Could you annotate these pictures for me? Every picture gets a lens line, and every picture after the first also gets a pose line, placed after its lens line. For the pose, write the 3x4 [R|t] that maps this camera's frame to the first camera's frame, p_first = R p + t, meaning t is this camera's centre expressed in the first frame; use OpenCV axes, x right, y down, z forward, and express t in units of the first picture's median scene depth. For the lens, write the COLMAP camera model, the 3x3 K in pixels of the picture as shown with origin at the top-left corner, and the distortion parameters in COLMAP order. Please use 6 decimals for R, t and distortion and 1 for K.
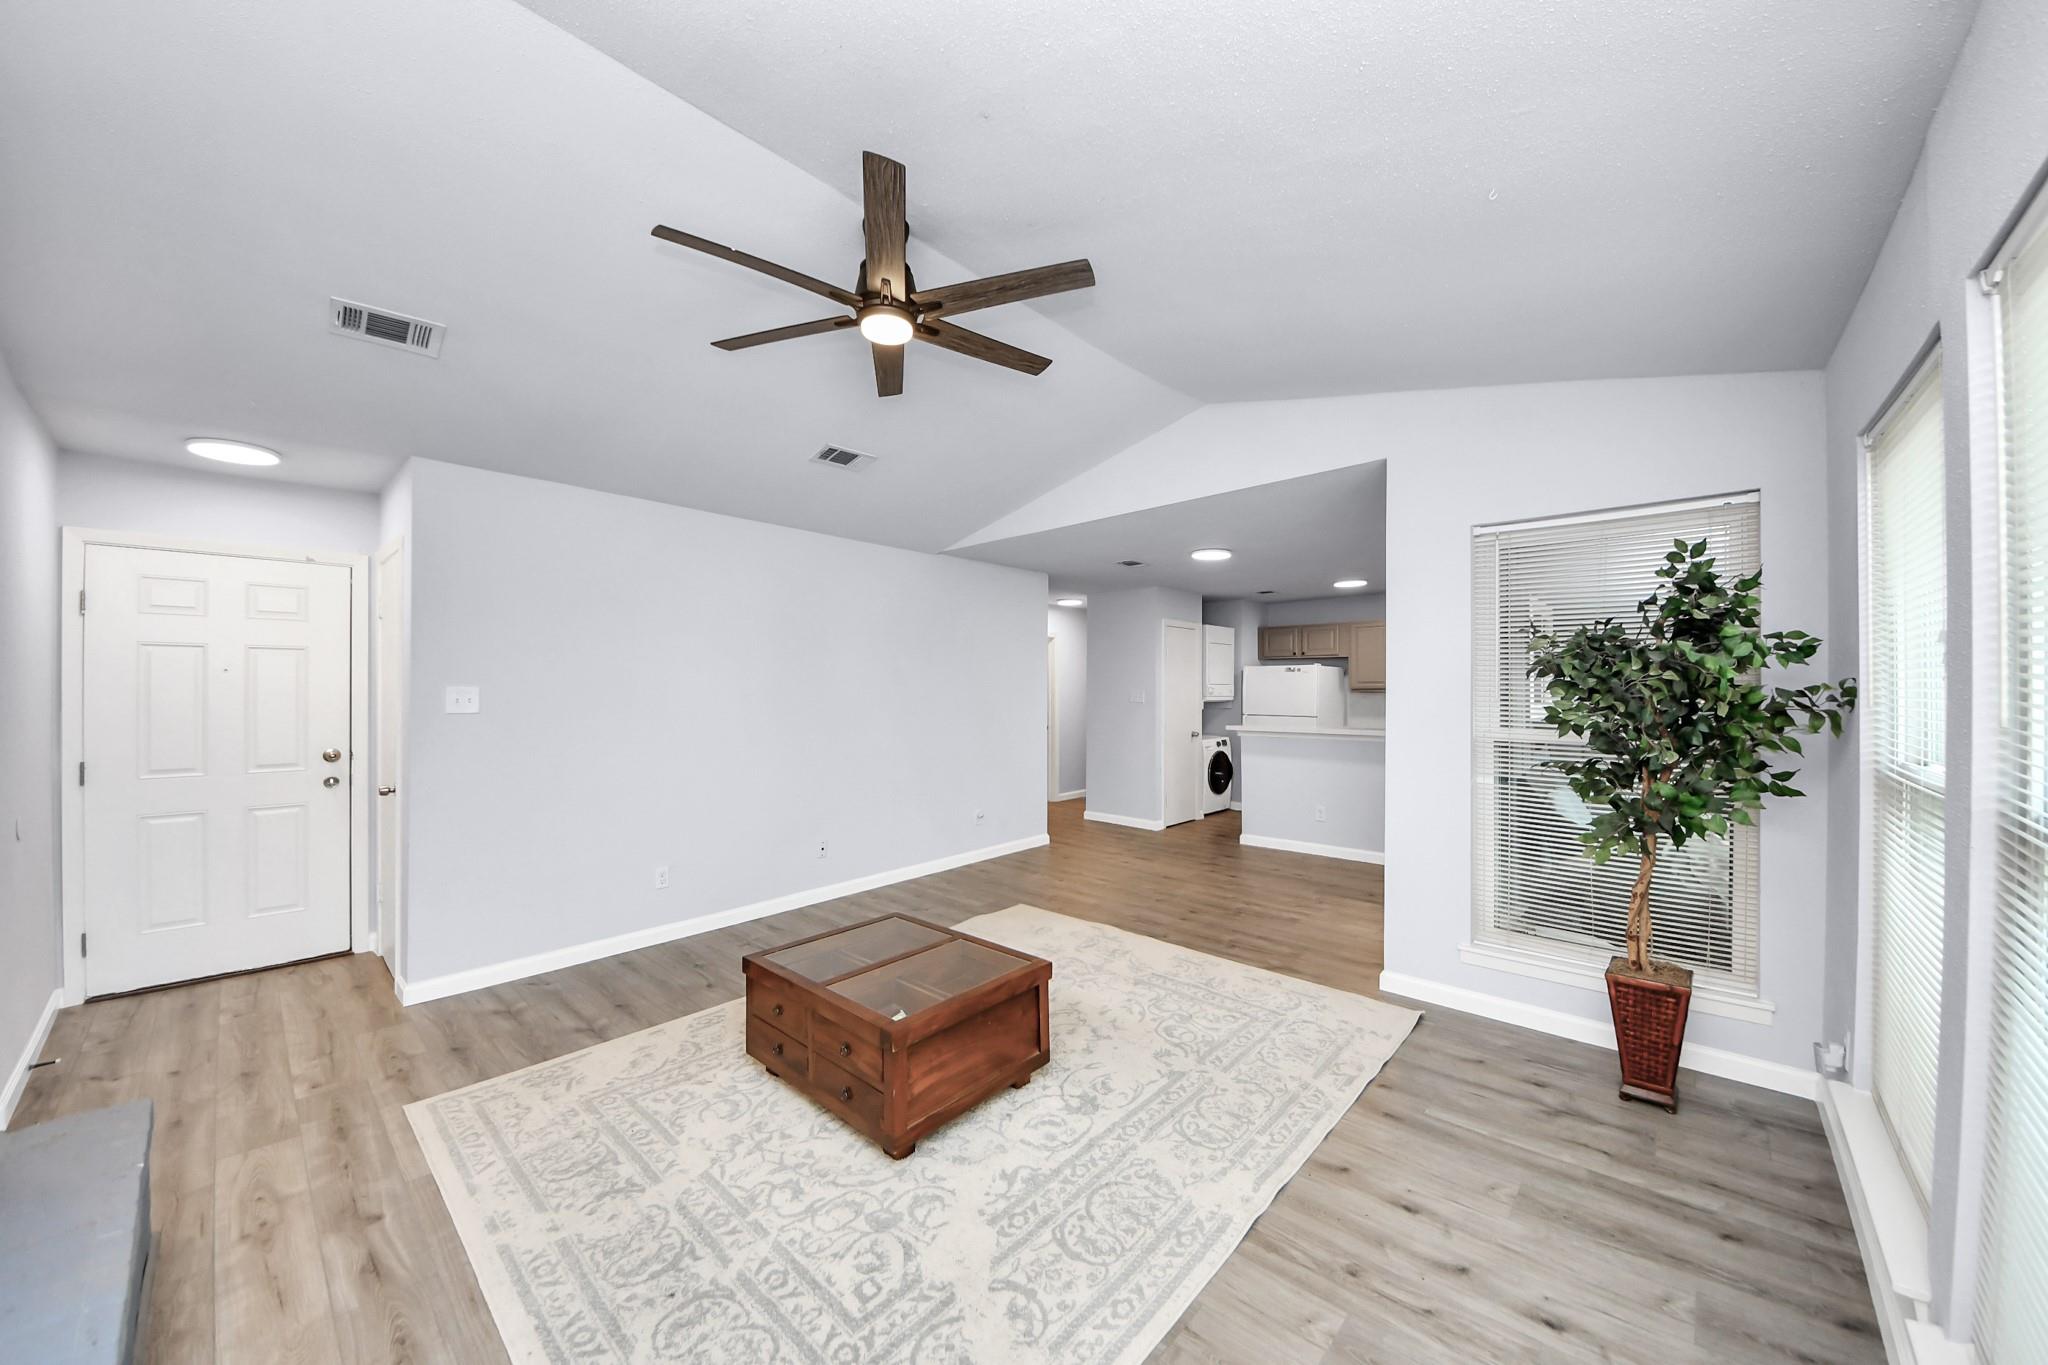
lens RADIAL K [[778.1, 0, 1024.0], [0, 778.1, 682.5], [0, 0, 1]] dist [0.024286, -0.014183]
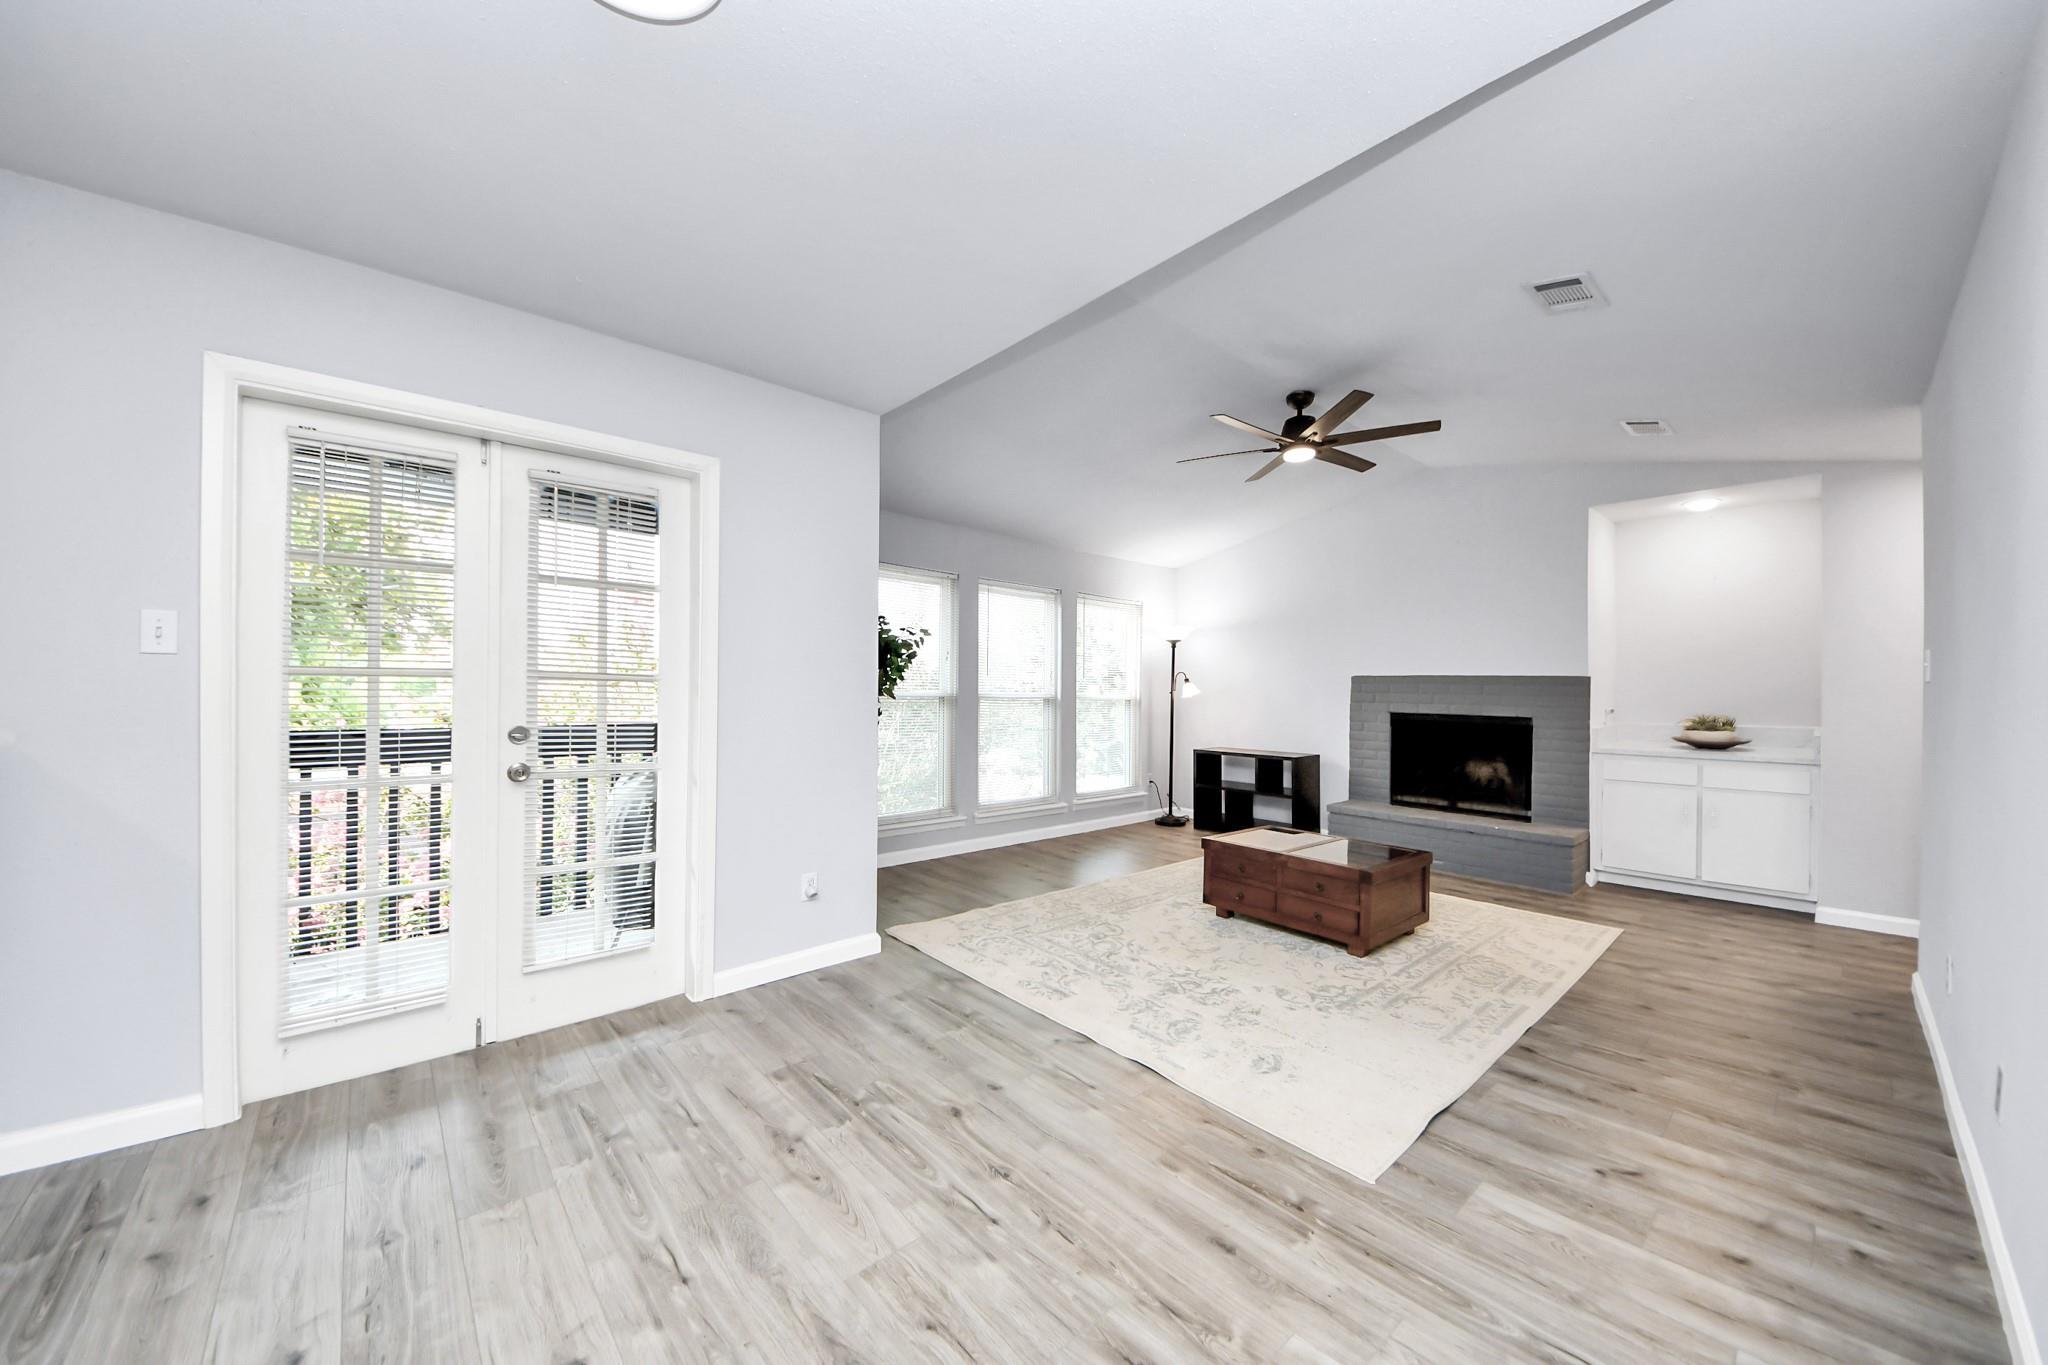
lens RADIAL K [[726.4, 0, 1023.1], [0, 726.4, 685.8], [0, 0, 1]] dist [0.045697, -0.028382]
pose [[-0.992915, 0.004468, 0.118743, 0.070532], [0.003311, 0.999945, -0.009944, 0.028884], [-0.118781, -0.009480, -0.992875, 0.805466]]
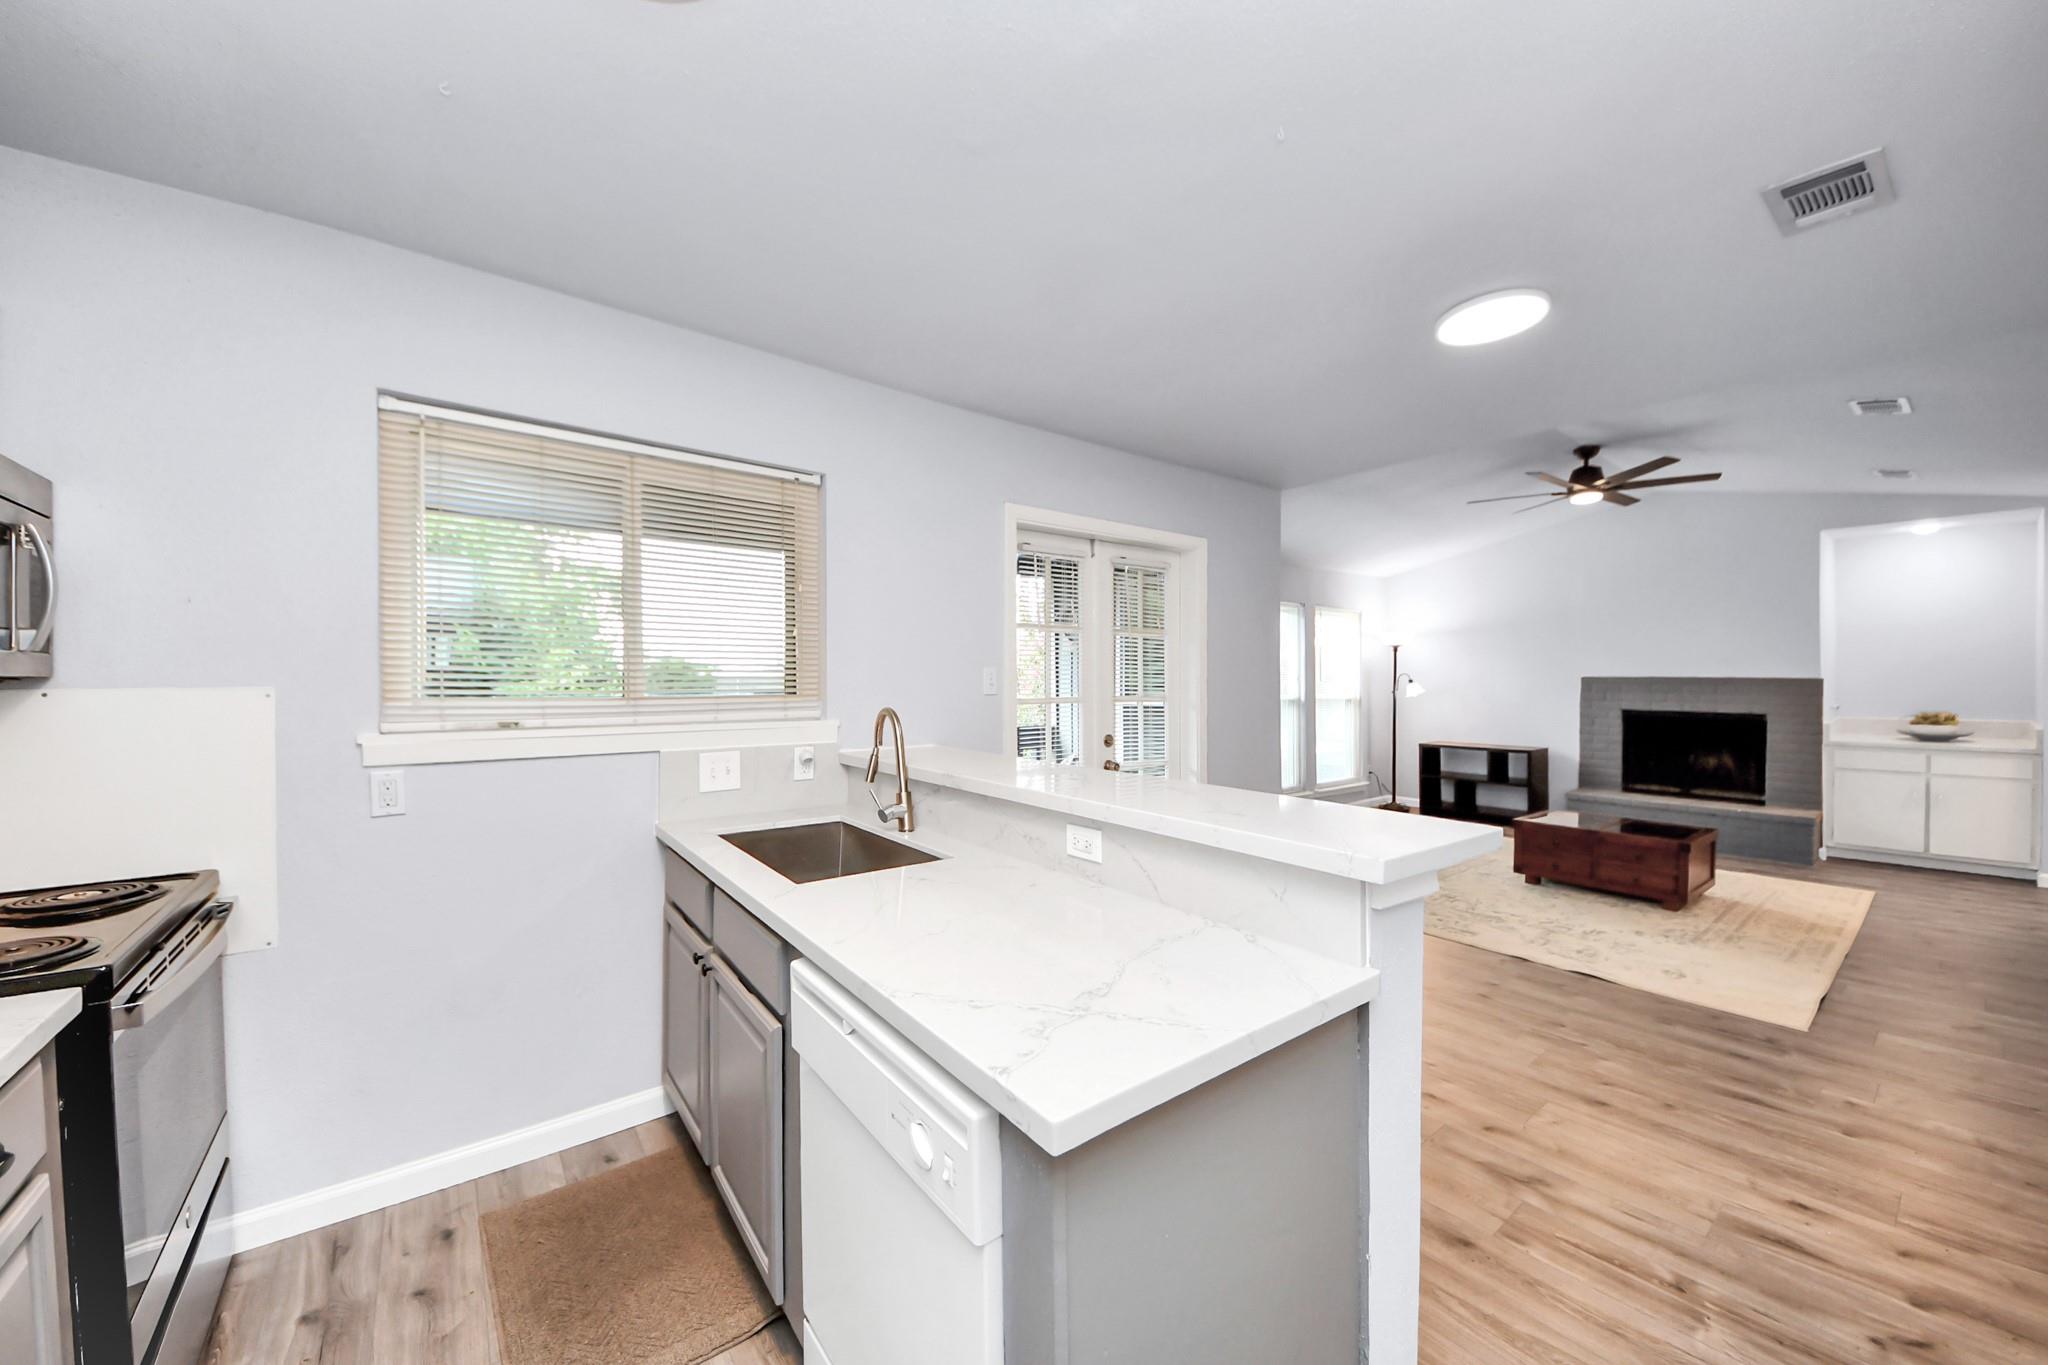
lens RADIAL K [[748.8, 0, 1024.0], [0, 748.8, 682.5], [0, 0, 1]] dist [0.022618, -0.016180]
pose [[-0.982287, 0.015760, 0.186720, 0.272592], [0.016211, 0.999868, 0.000887, 0.009280], [-0.186681, 0.003899, -0.982413, 0.971671]]
